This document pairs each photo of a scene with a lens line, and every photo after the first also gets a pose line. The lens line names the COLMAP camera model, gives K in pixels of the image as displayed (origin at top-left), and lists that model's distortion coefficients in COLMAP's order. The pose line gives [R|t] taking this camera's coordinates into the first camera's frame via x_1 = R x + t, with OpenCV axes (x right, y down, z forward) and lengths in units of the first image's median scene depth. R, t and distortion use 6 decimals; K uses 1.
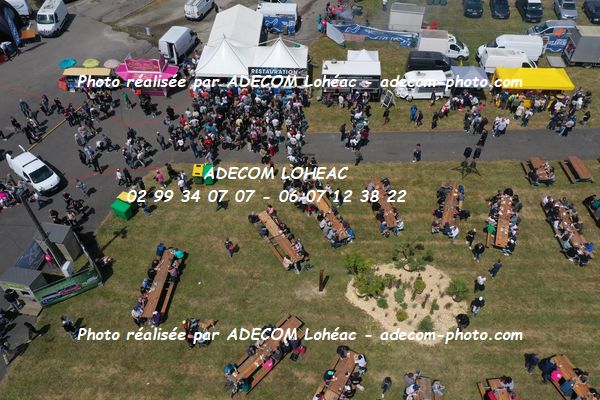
lens RADIAL K [[484.1, 0, 300.0], [0, 484.1, 200.0], [0, 0, 1]] dist [0.012947, 0.008241]
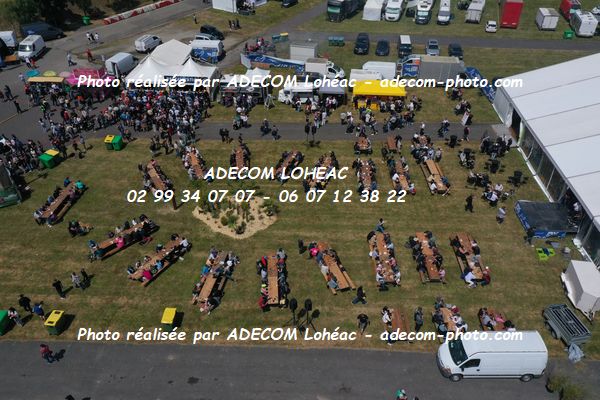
lens RADIAL K [[484.1, 0, 300.0], [0, 484.1, 200.0], [0, 0, 1]] dist [0.012947, 0.008241]
pose [[0.999600, 0.021385, -0.018518, 0.289163], [-0.023880, 0.988825, -0.147157, 0.242558], [0.015164, 0.147540, 0.988940, -0.255010]]
